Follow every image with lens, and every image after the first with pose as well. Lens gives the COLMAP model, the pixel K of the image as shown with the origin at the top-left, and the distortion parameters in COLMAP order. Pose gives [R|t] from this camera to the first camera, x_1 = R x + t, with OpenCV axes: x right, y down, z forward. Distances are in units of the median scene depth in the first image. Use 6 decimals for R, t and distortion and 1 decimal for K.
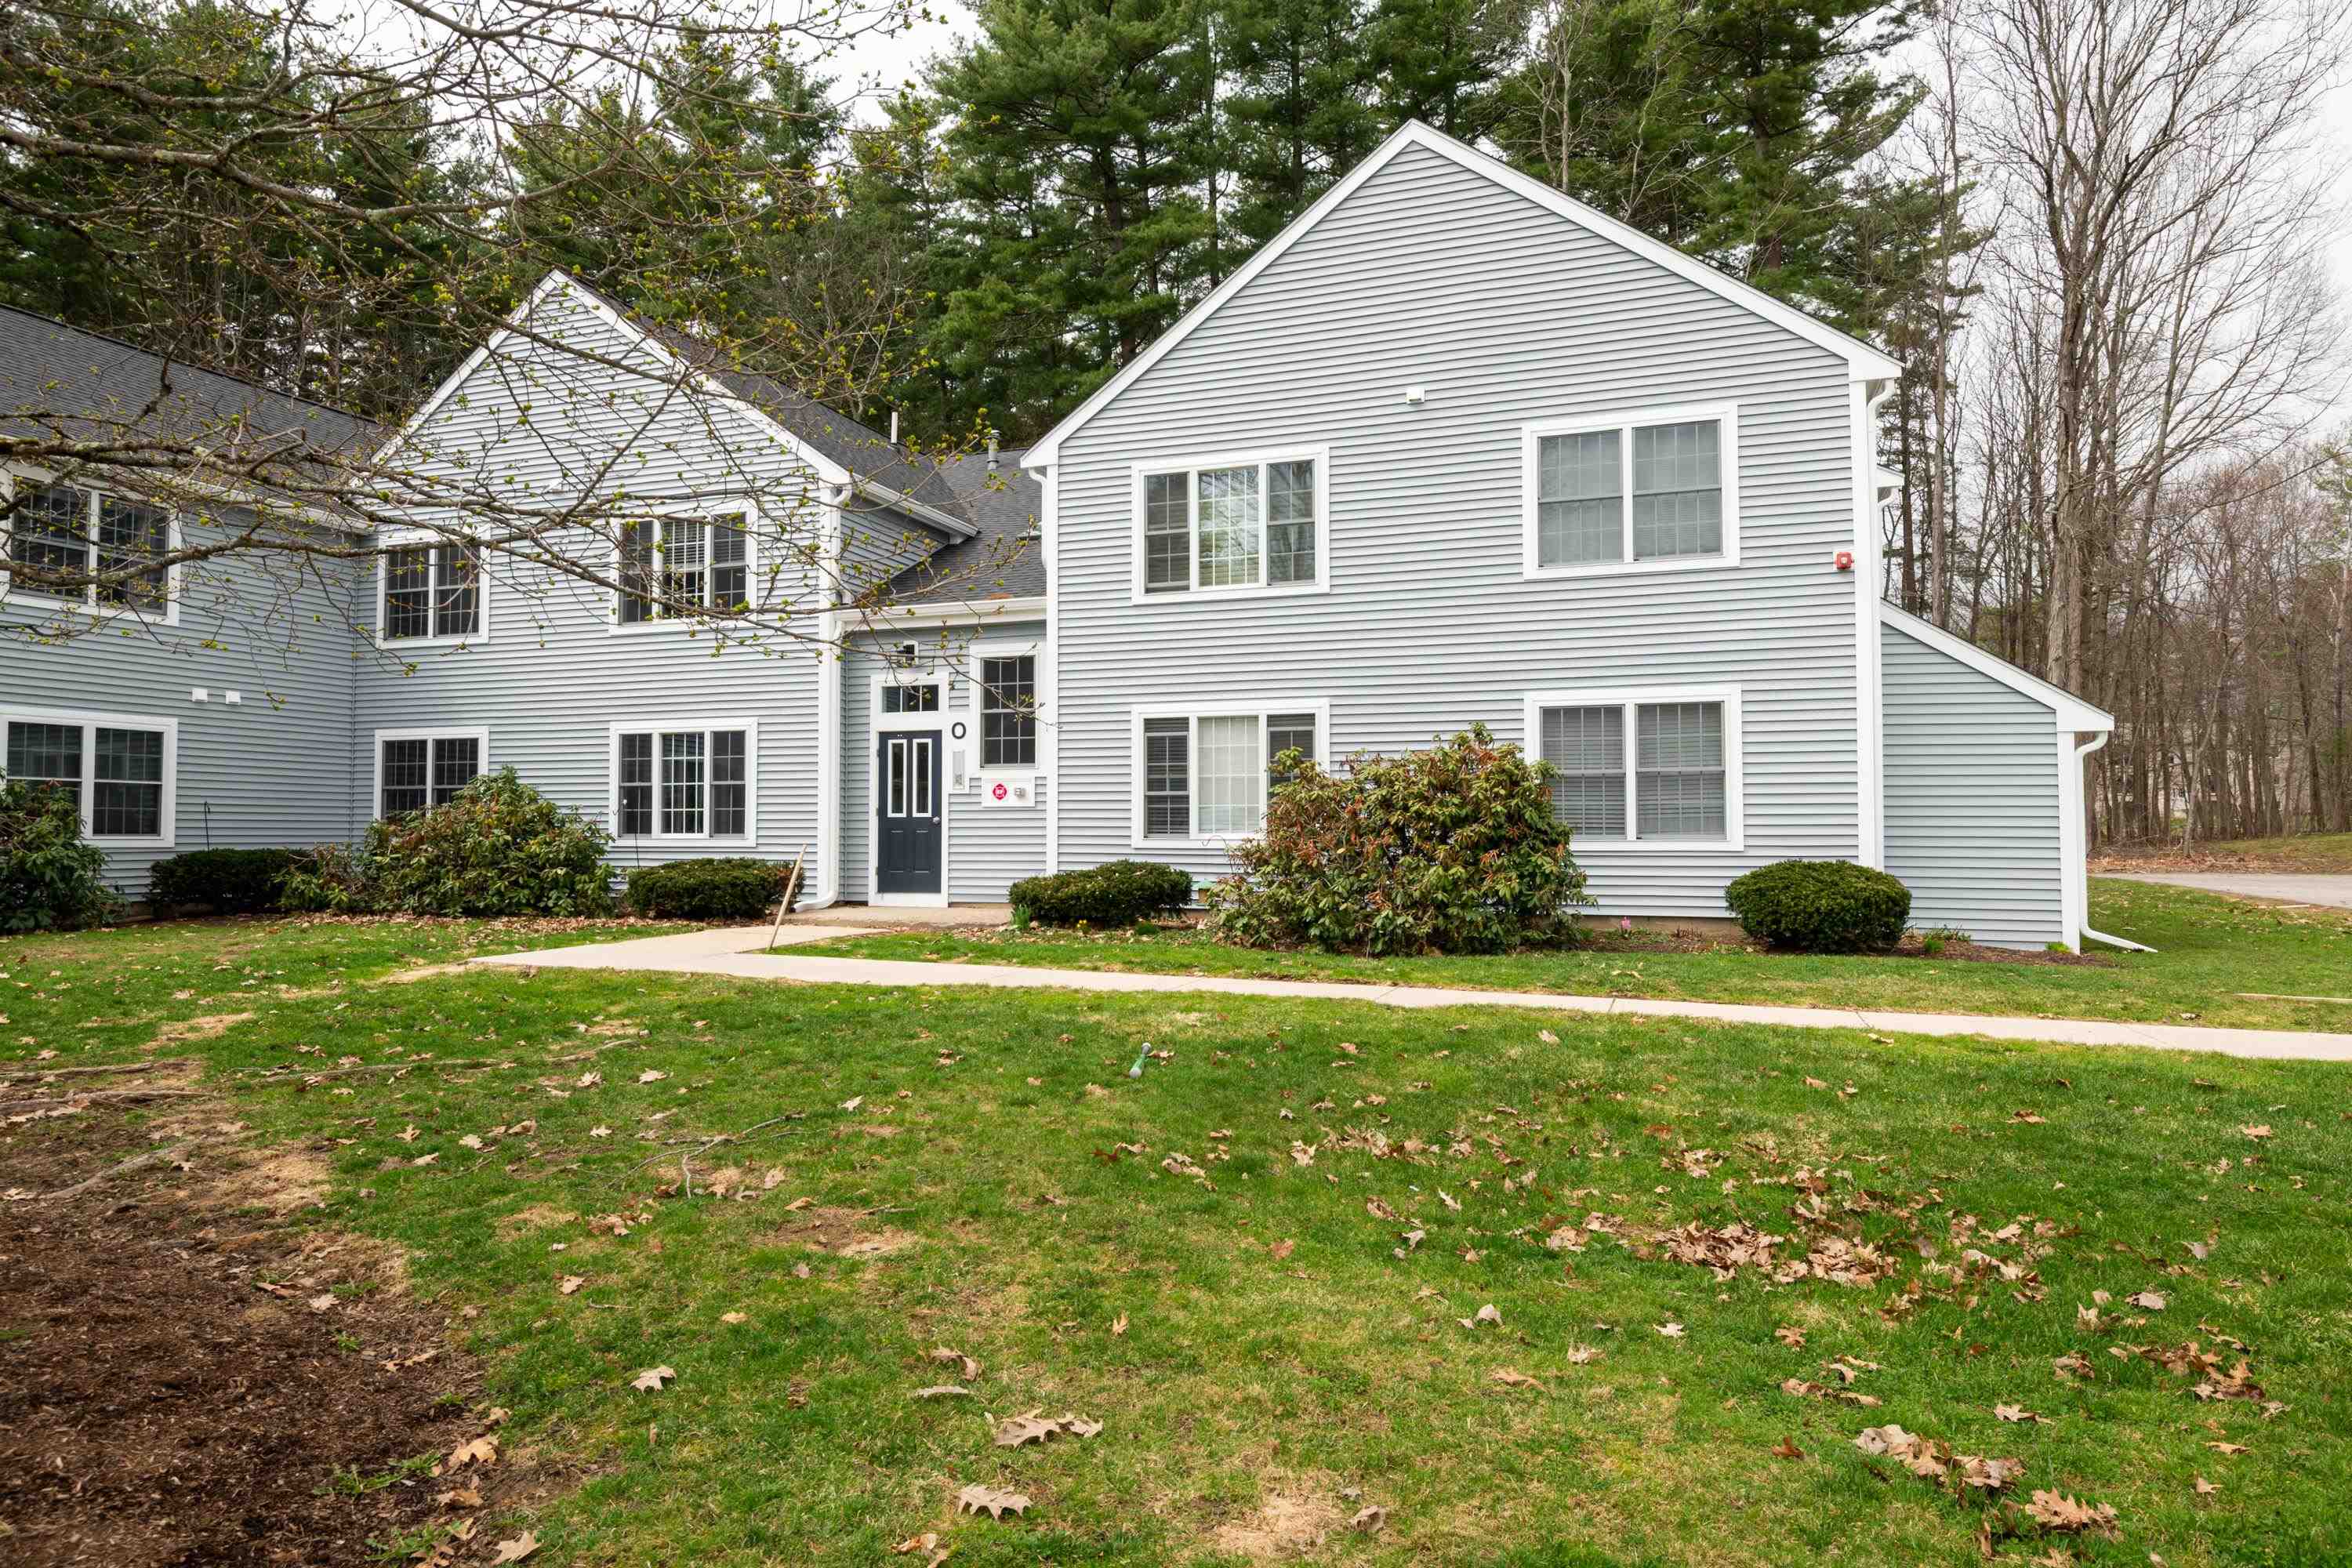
lens RADIAL K [[1408.8, 0, 1221.5], [0, 1408.8, 790.0], [0, 0, 1]] dist [0.011749, -0.013155]
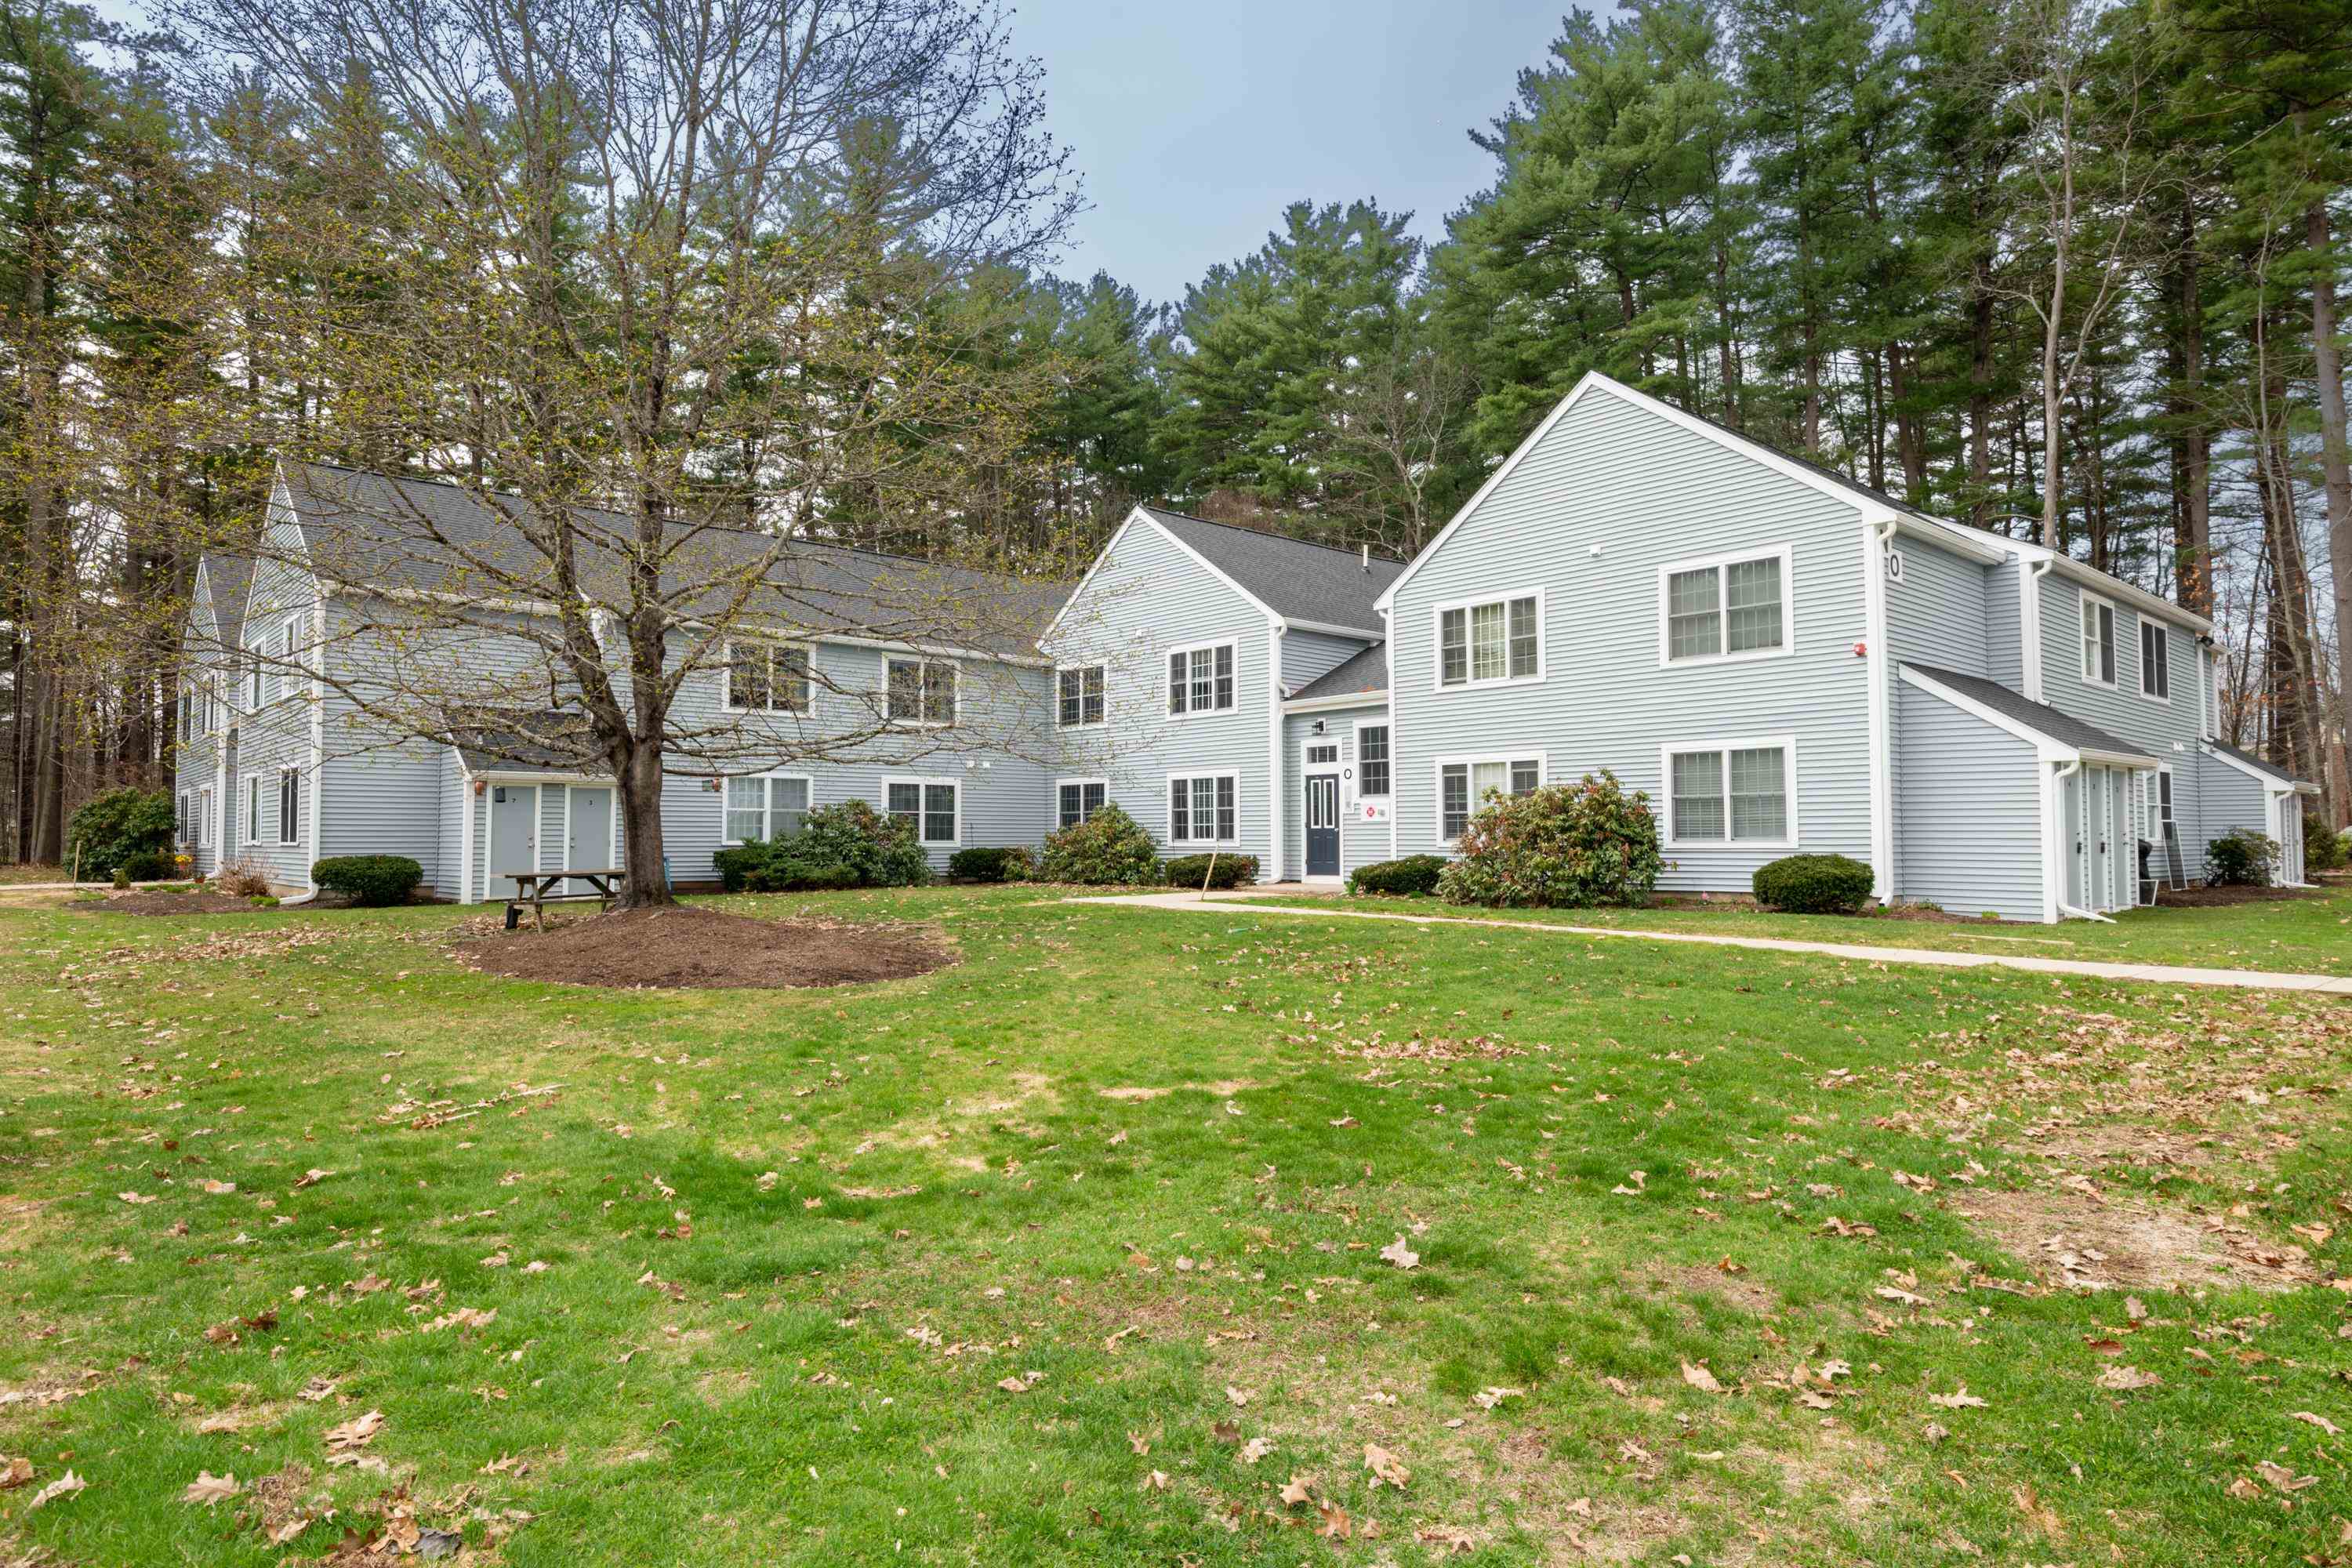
lens RADIAL K [[1390.0, 0, 1187.7], [0, 1390.0, 791.0], [0, 0, 1]] dist [0.043710, 0.000129]
pose [[0.875728, -0.019607, -0.482407, 0.420986], [0.017693, 0.999807, -0.008518, -0.012640], [0.482481, -0.001075, 0.875906, -0.477457]]
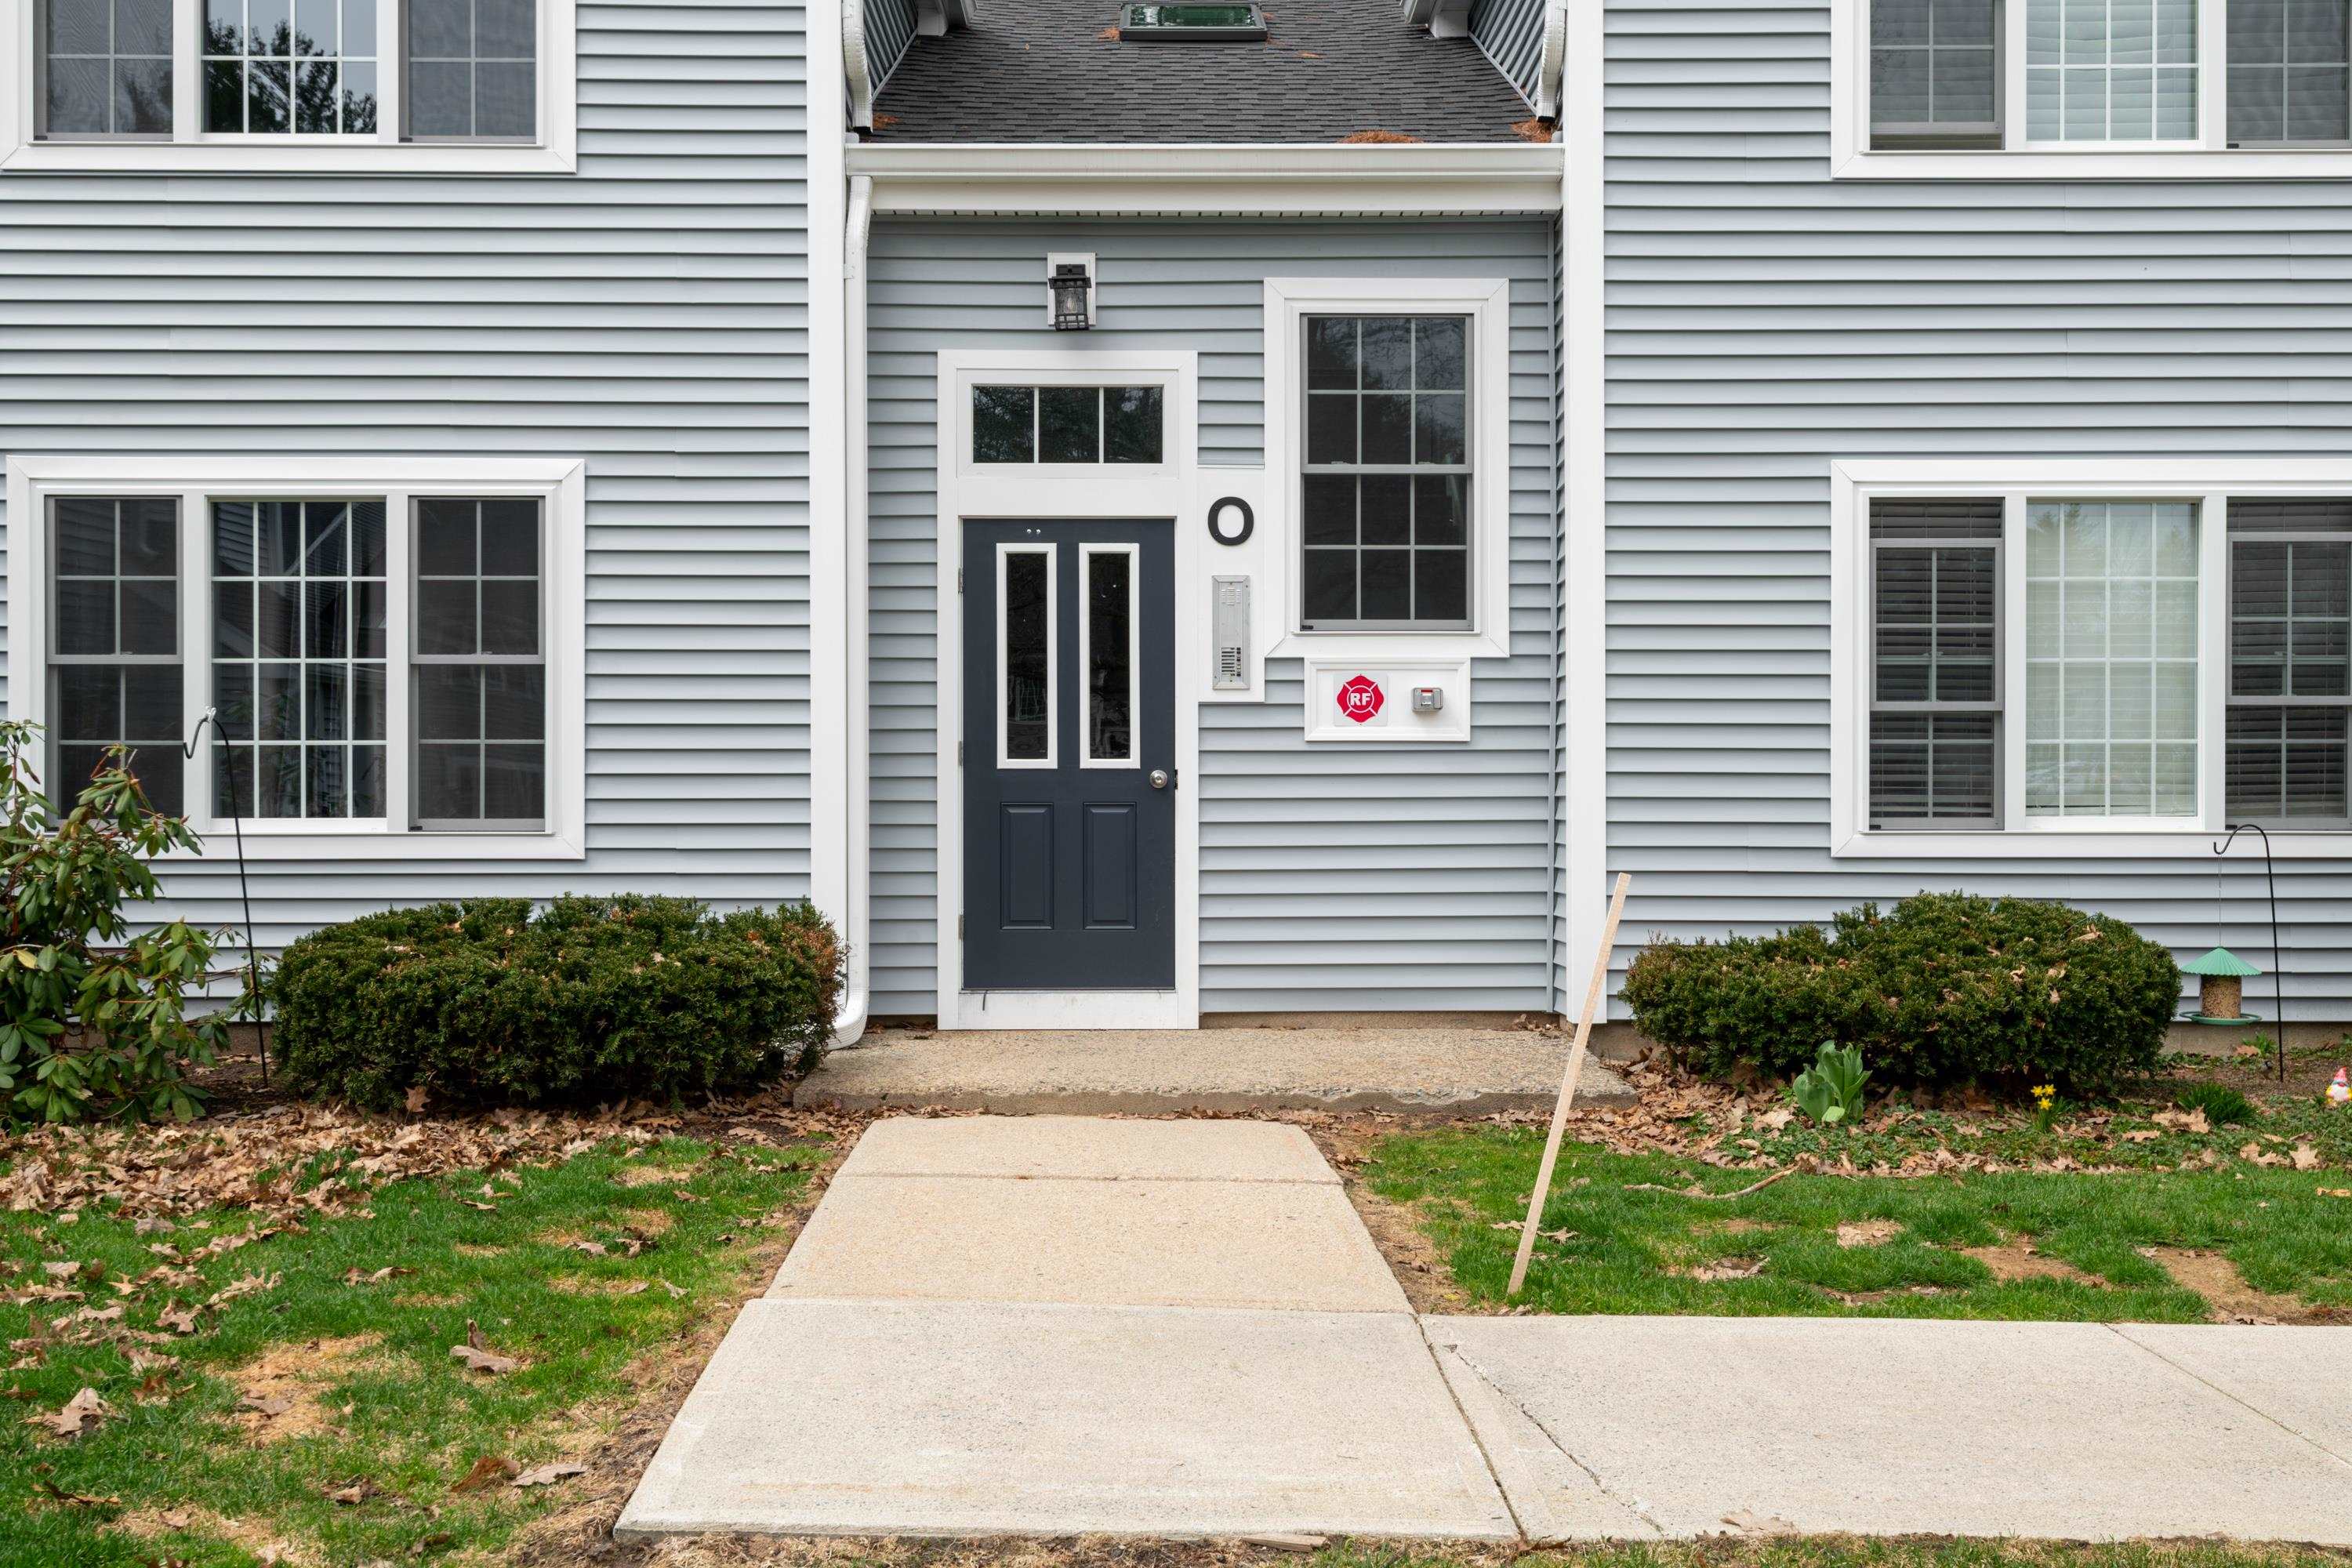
lens RADIAL K [[2204.7, 0, 1176.9], [0, 2204.7, 790.2], [0, 0, 1]] dist [0.005443, 0.000000]
pose [[0.938789, 0.001977, 0.344488, -0.390908], [-0.010154, 0.999708, 0.021936, 0.012574], [-0.344343, -0.024091, 0.938535, 0.497600]]
